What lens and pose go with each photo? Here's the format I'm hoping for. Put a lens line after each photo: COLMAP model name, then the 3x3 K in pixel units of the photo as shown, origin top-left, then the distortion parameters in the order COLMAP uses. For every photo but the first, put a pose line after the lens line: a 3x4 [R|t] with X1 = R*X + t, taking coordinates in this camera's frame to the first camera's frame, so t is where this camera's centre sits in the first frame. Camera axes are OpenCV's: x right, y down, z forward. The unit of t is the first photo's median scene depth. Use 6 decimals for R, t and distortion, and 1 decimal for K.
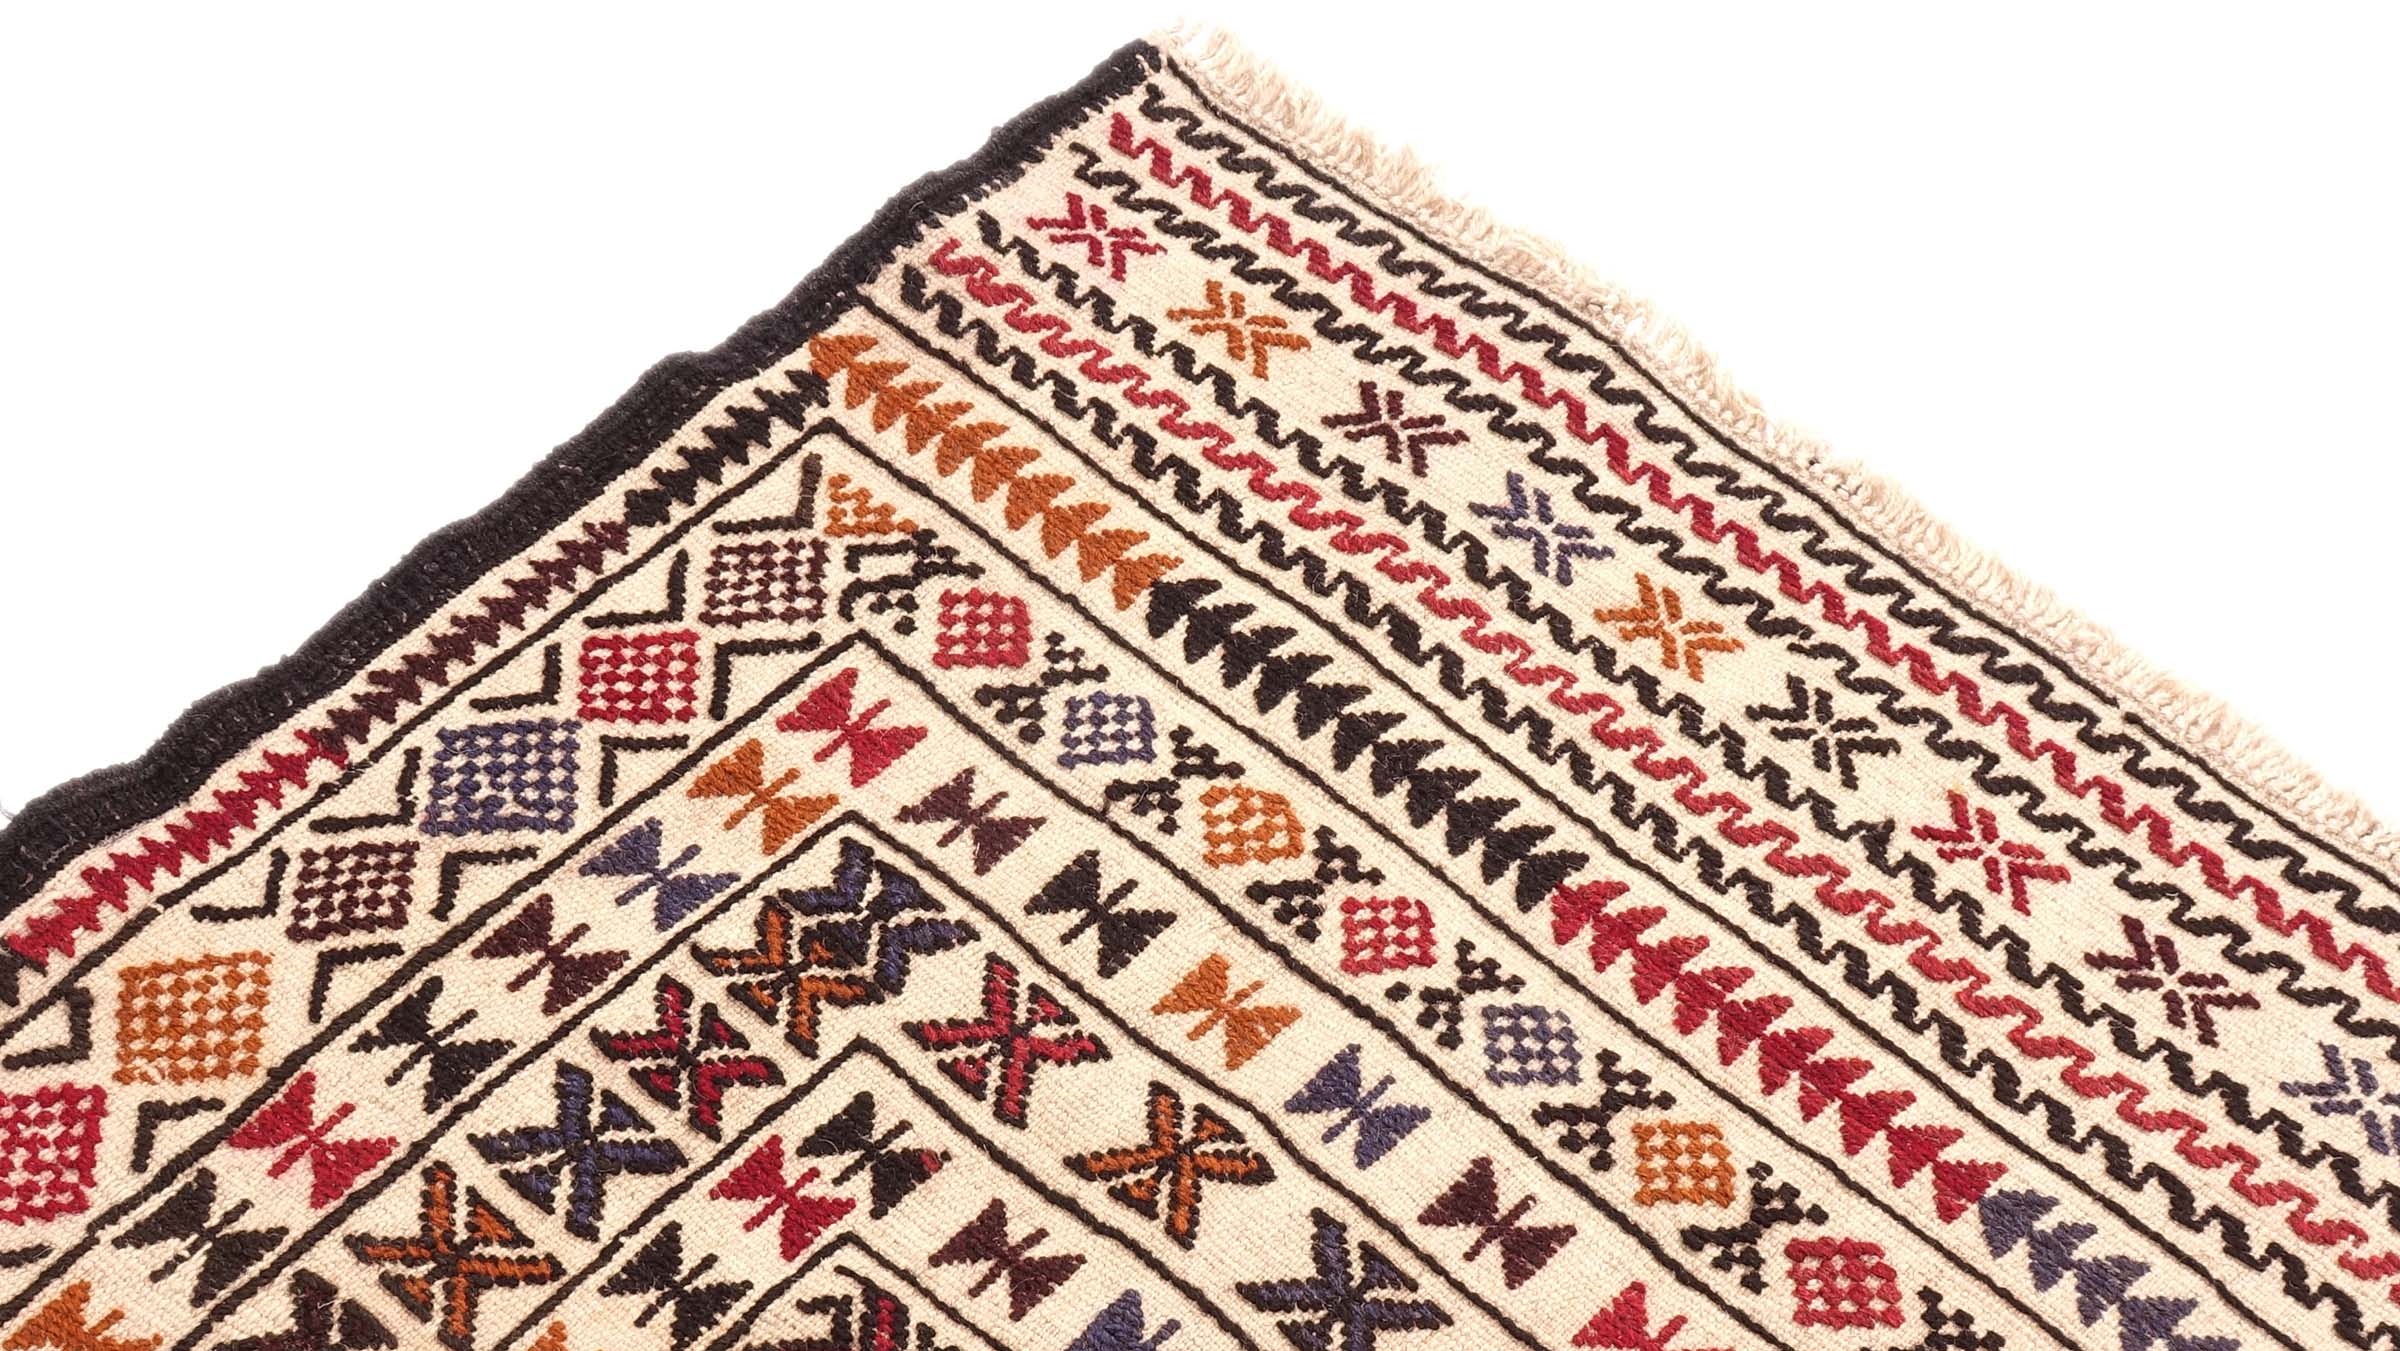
lens RADIAL K [[4776.3, 0, 1200.0], [0, 4776.3, 677.3], [0, 0, 1]] dist [0.001882, 0.000000]
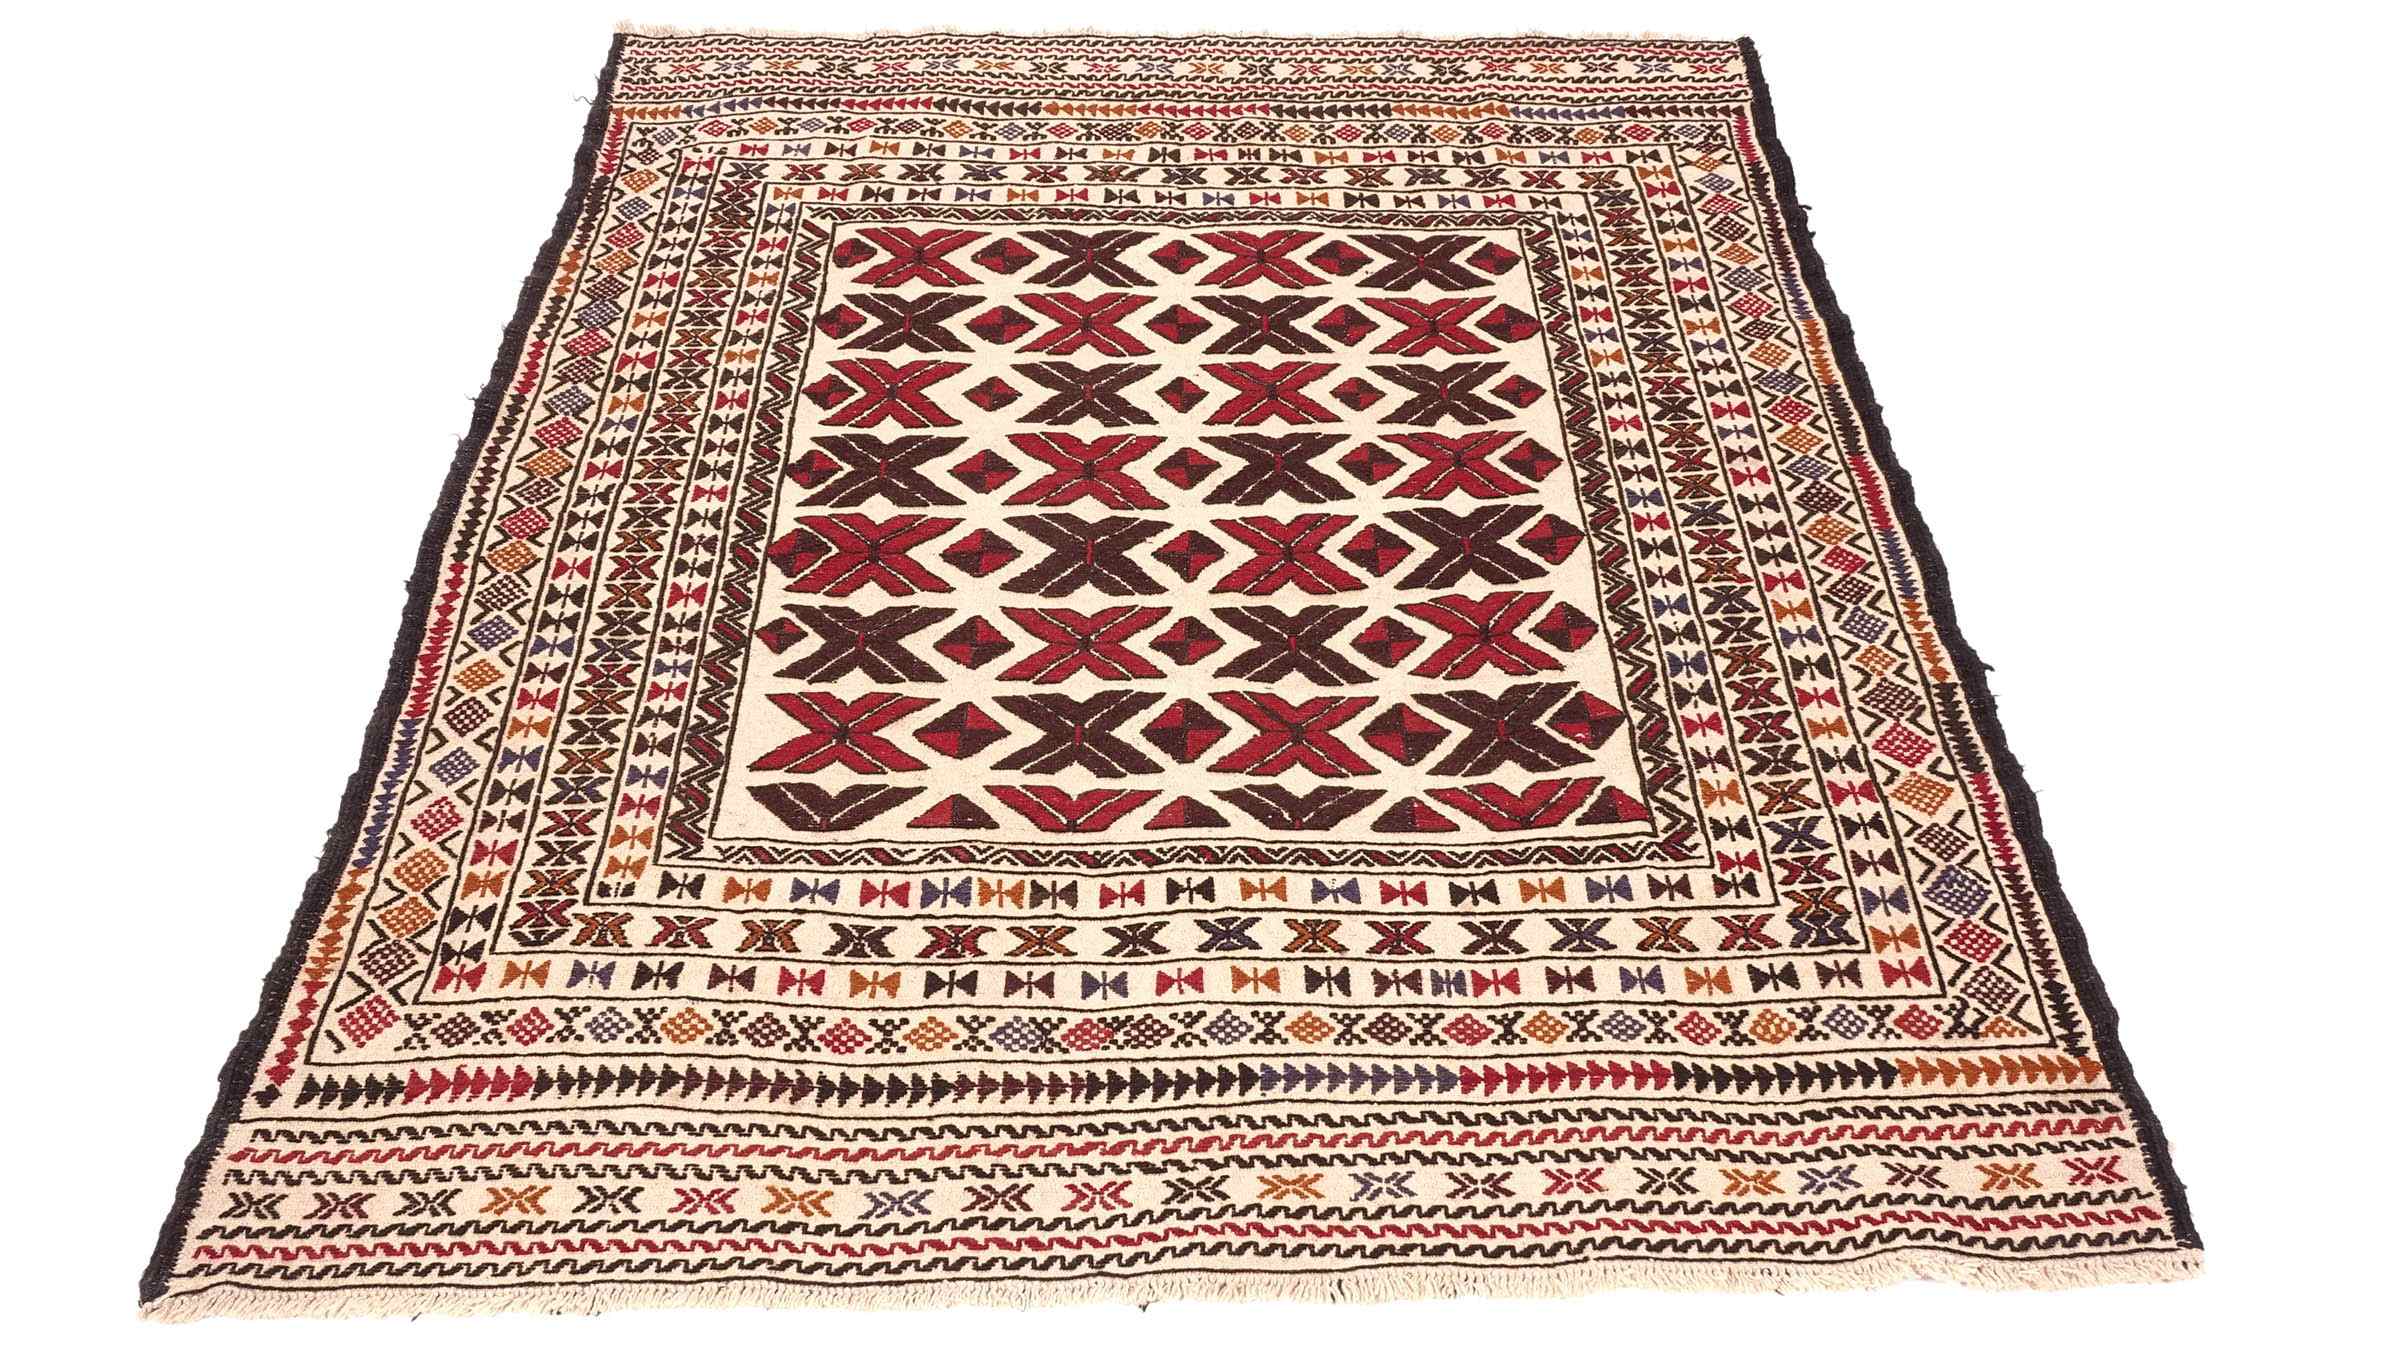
lens RADIAL K [[2823.6, 0, 1181.2], [0, 2823.6, 675.3], [0, 0, 1]] dist [-0.006781, 0.000000]
pose [[-0.731962, 0.391752, -0.557460, 0.979336], [-0.534912, 0.176367, 0.826295, -1.047082], [0.422021, 0.903009, 0.080459, 0.578371]]
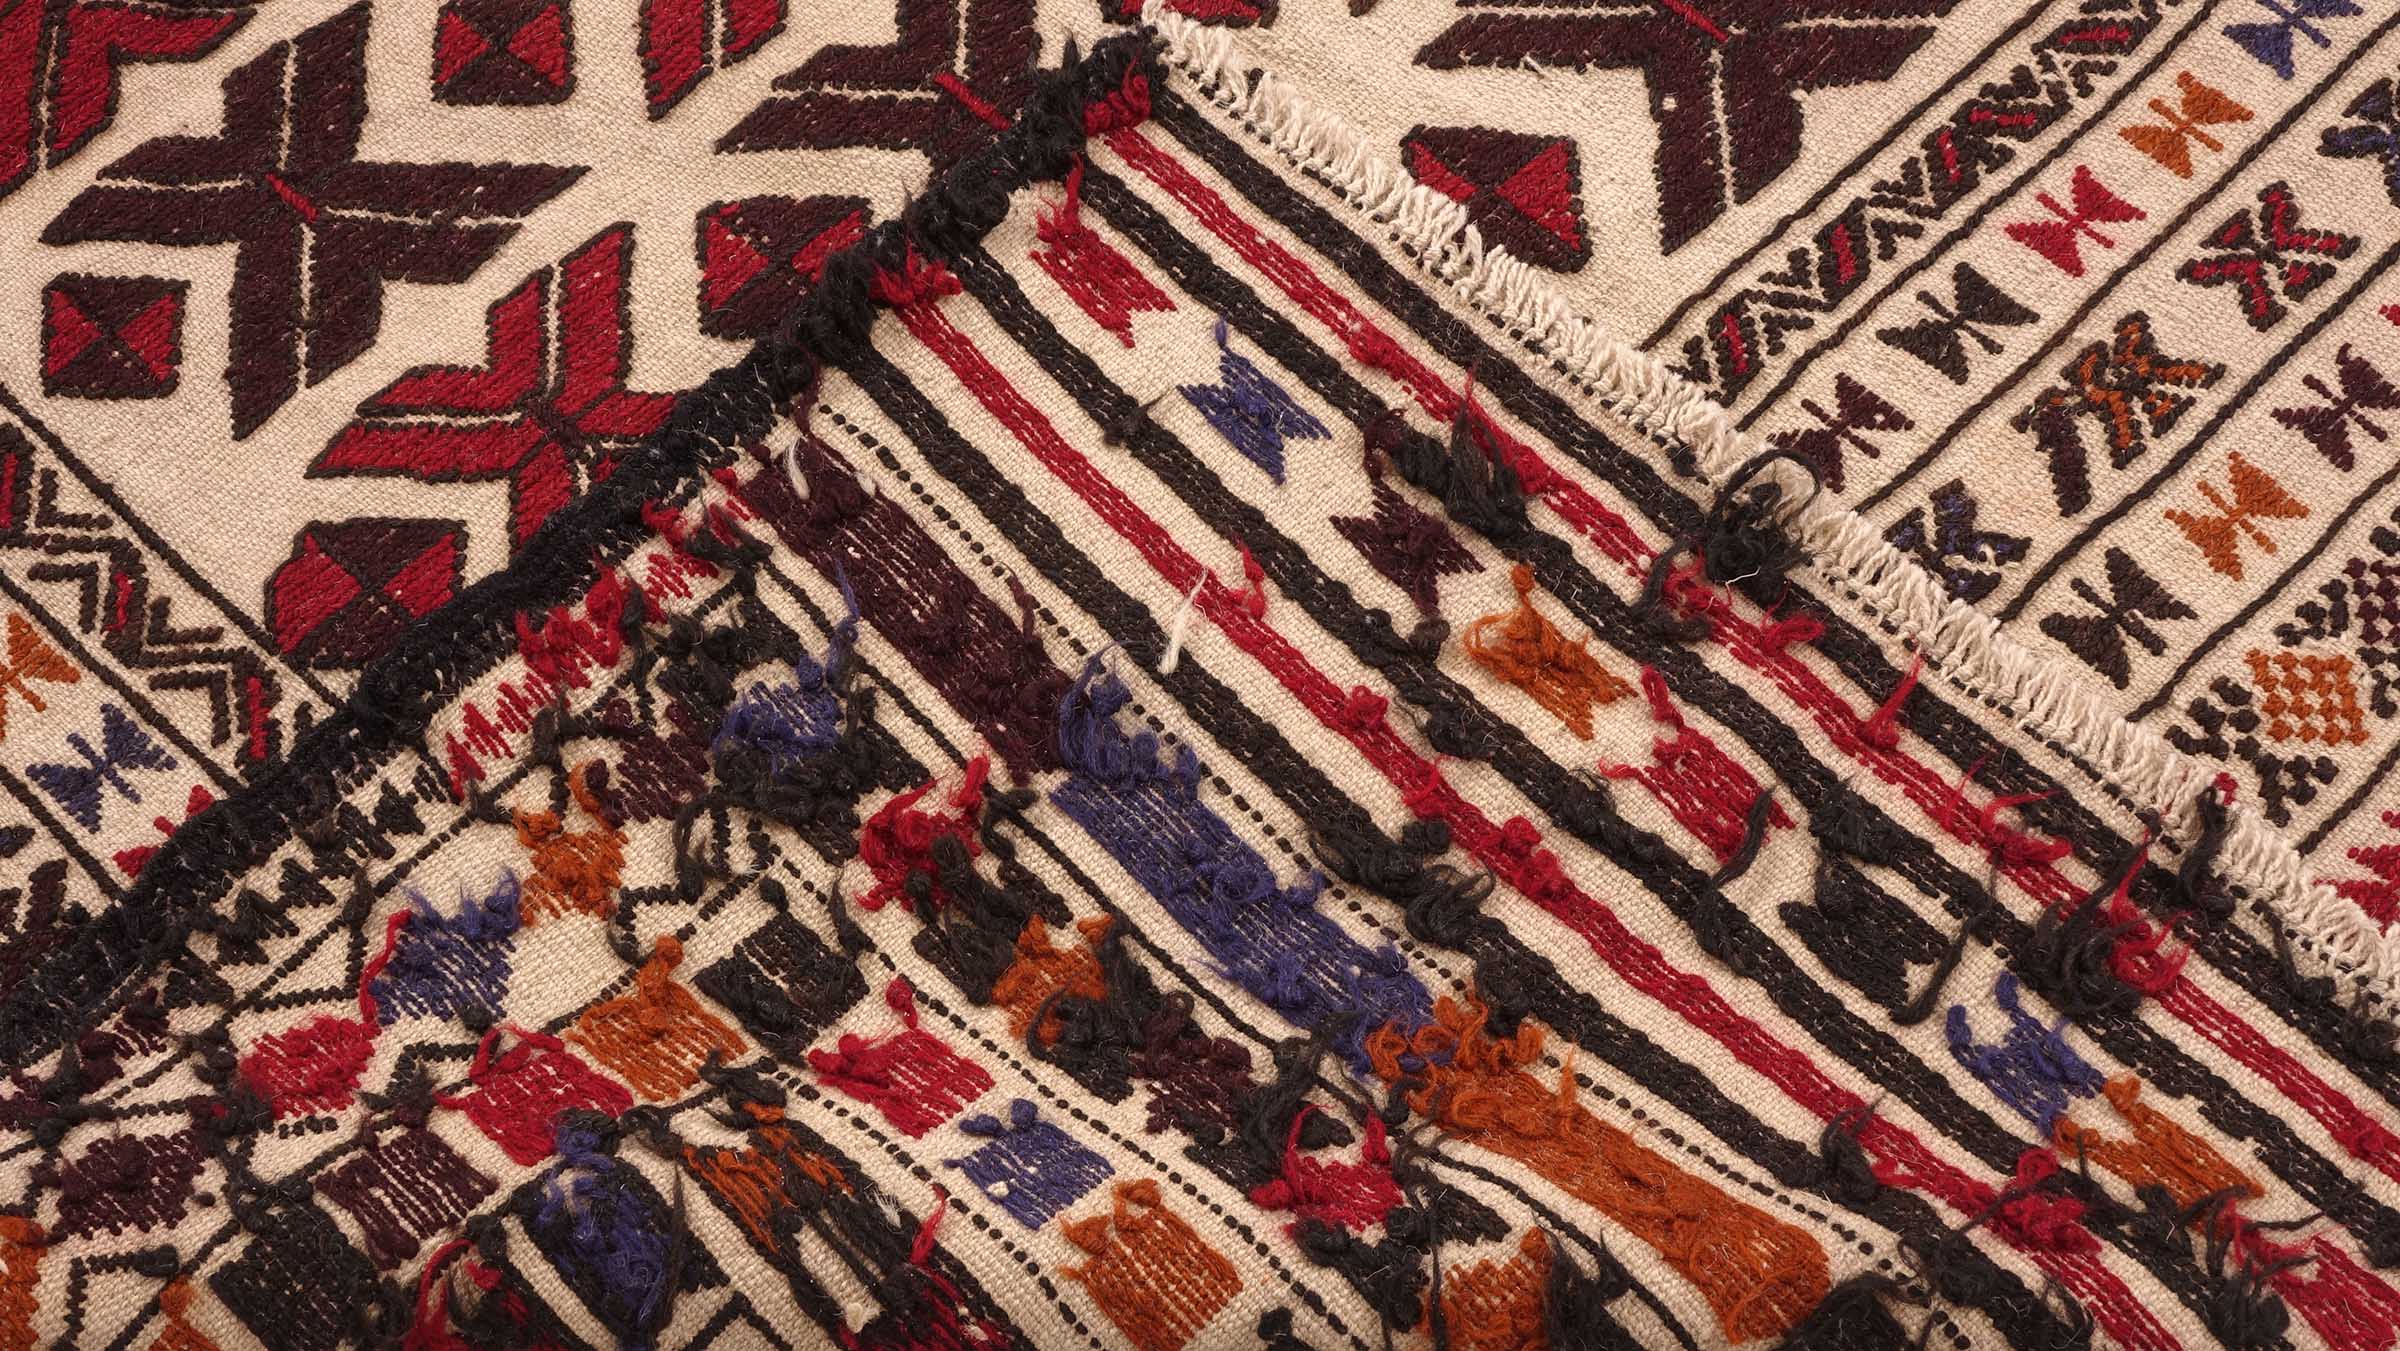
lens RADIAL K [[4129.1, 0, 1189.4], [0, 4129.1, 676.1], [0, 0, 1]] dist [-0.047438, 0.000000]
pose [[0.026925, -0.890414, 0.454355, -0.823688], [0.777623, 0.304269, 0.550202, 0.120323], [-0.628153, 0.338503, 0.700599, -0.092372]]
